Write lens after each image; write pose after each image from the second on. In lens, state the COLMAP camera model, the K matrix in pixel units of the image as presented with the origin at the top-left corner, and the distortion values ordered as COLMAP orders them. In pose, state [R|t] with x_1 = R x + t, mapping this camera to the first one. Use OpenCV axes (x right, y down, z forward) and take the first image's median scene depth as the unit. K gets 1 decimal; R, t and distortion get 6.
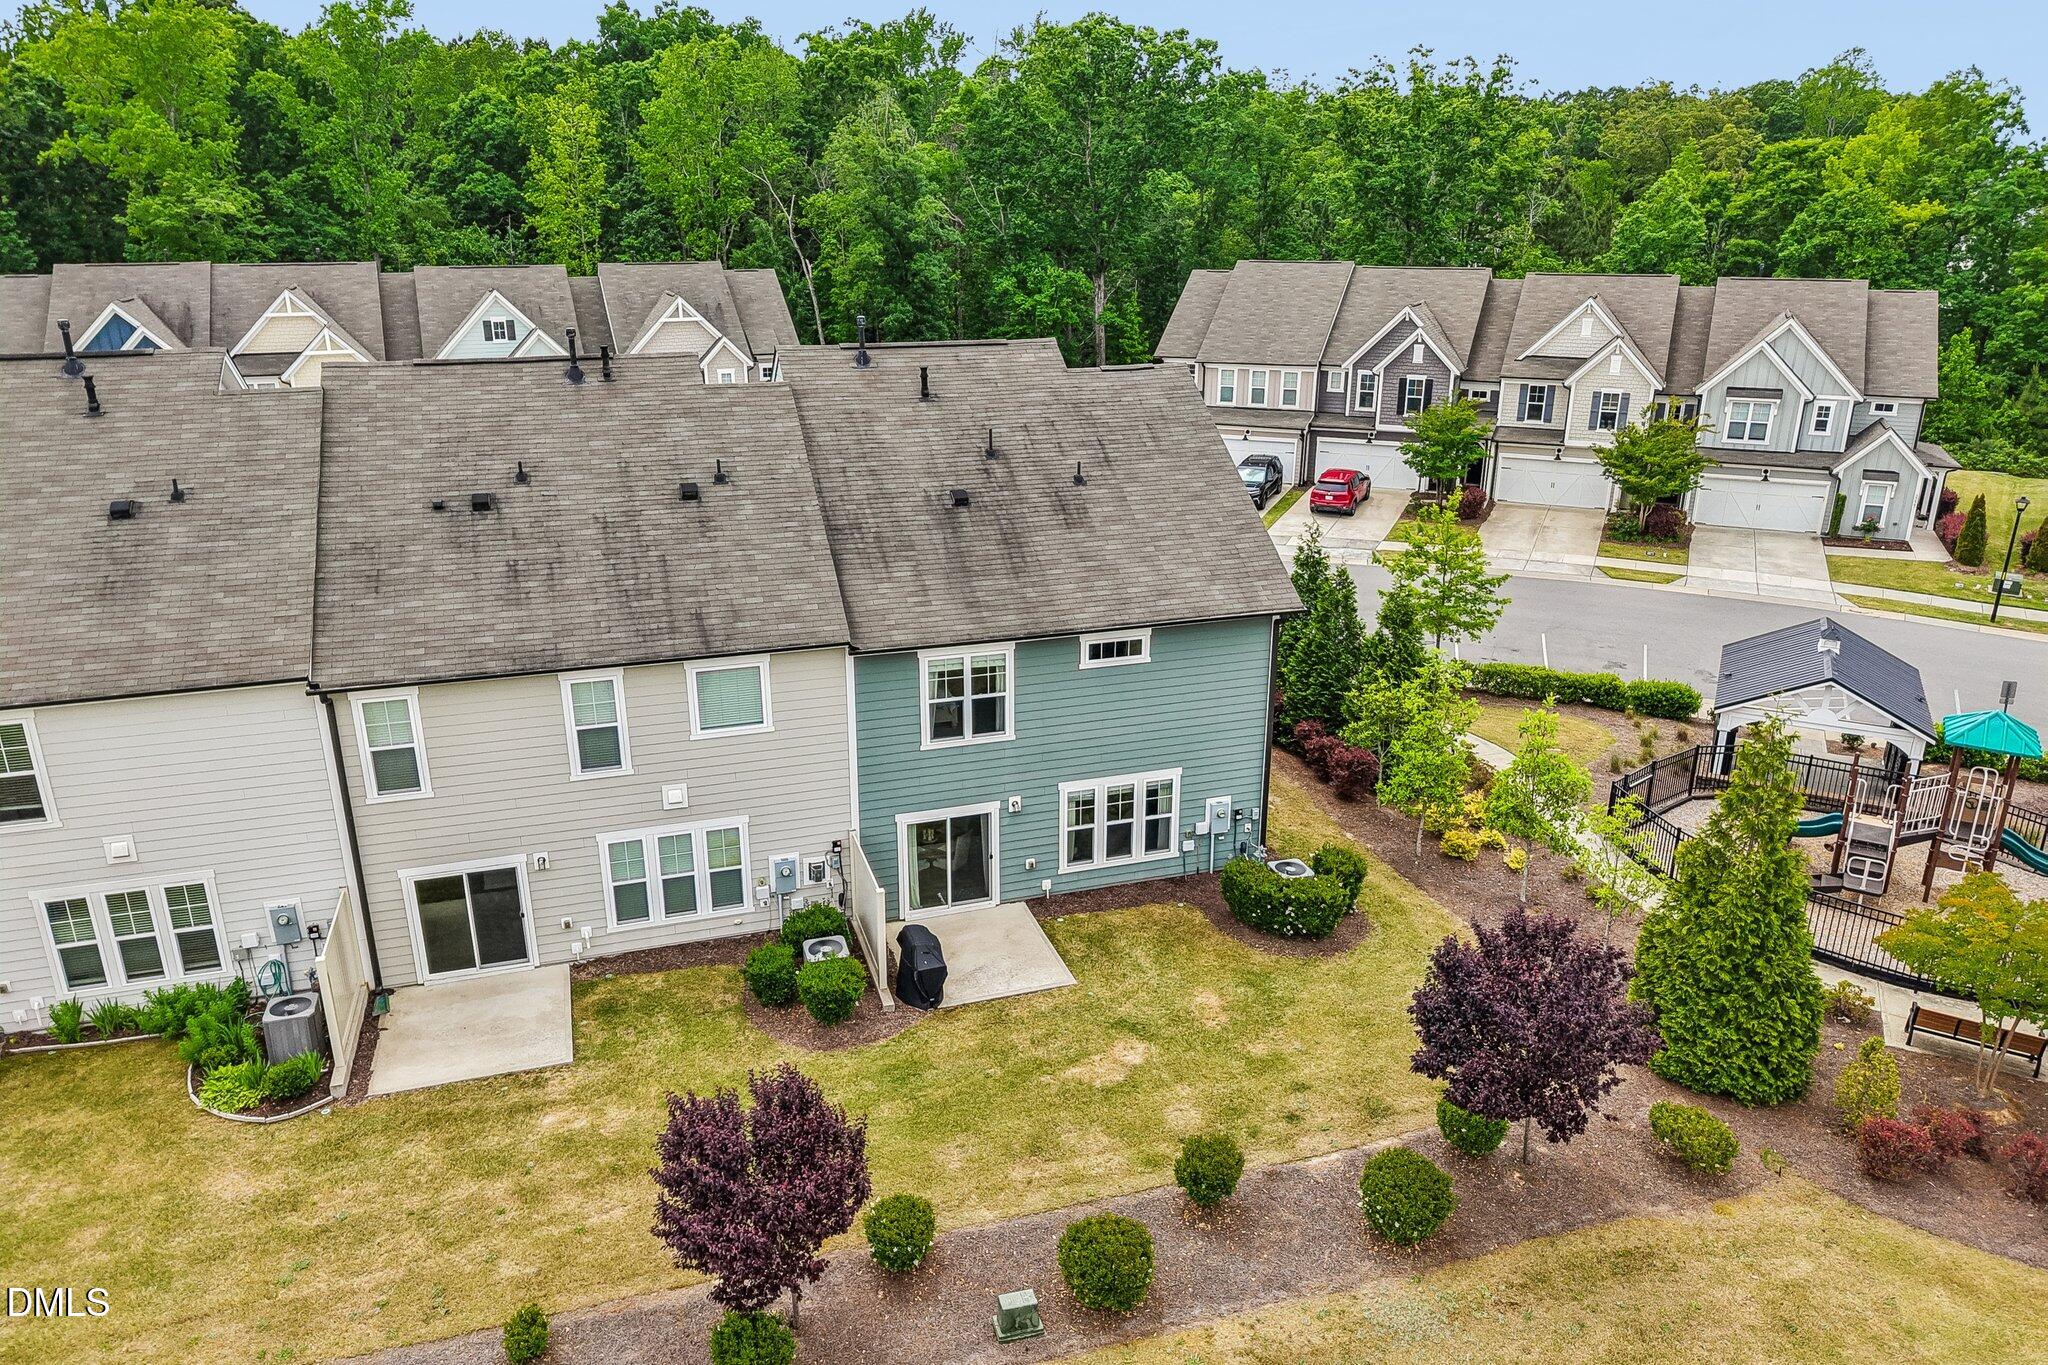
lens RADIAL K [[1370.3, 0, 1029.0], [0, 1370.3, 675.0], [0, 0, 1]] dist [0.024747, -0.024445]
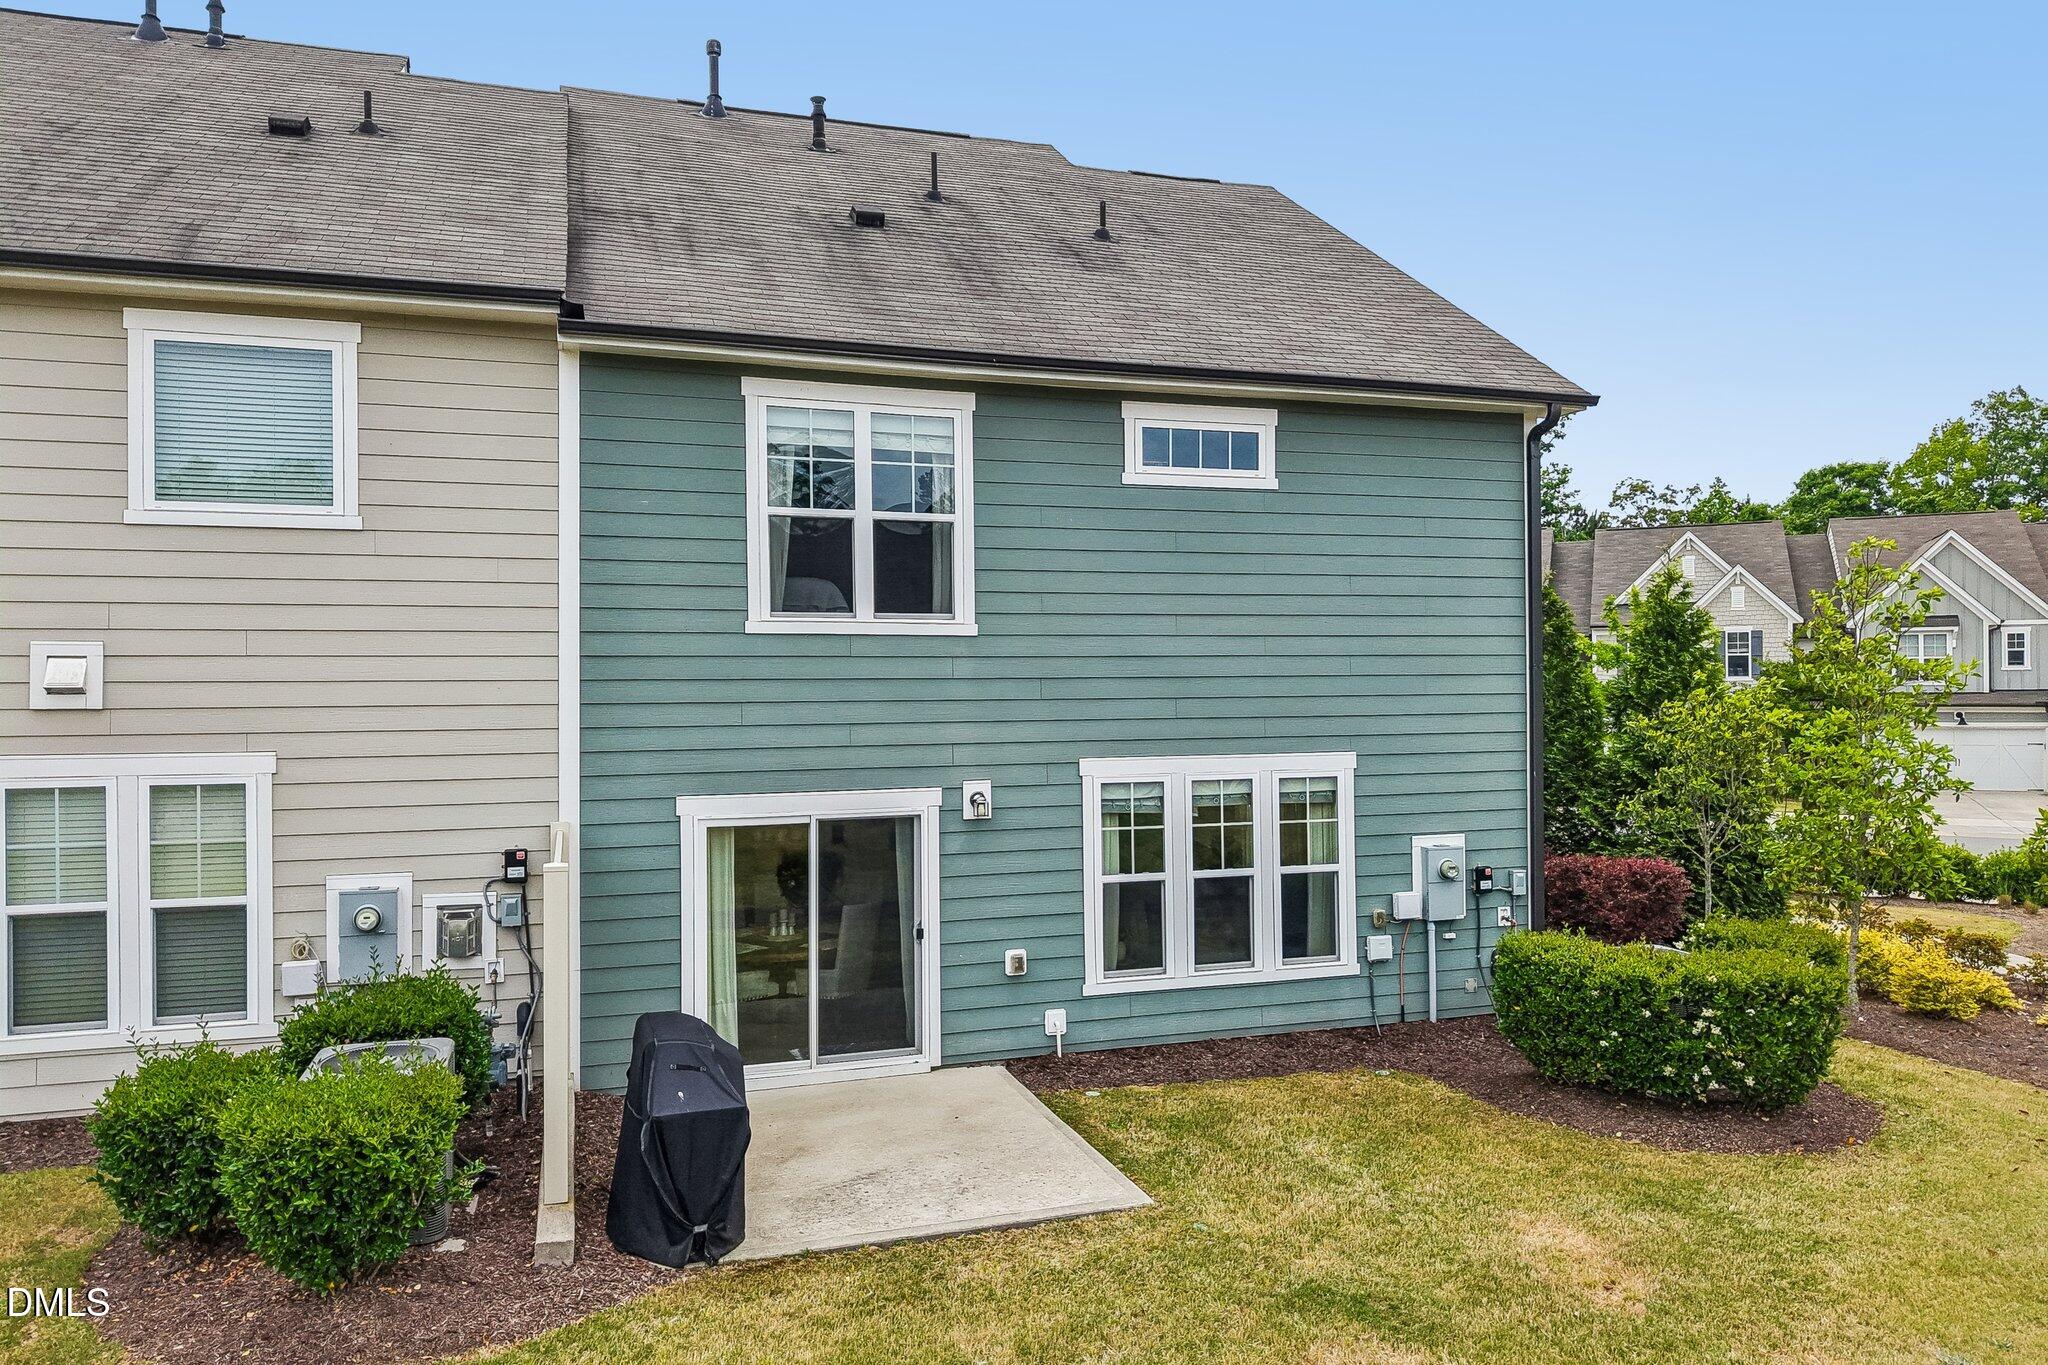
lens RADIAL K [[1370.3, 0, 1007.6], [0, 1370.3, 673.5], [0, 0, 1]] dist [0.024747, -0.024445]
pose [[0.999973, -0.007181, -0.001742, 0.000101], [0.006189, 0.942744, -0.333459, 0.199634], [0.004037, 0.333439, 0.942763, 0.599073]]
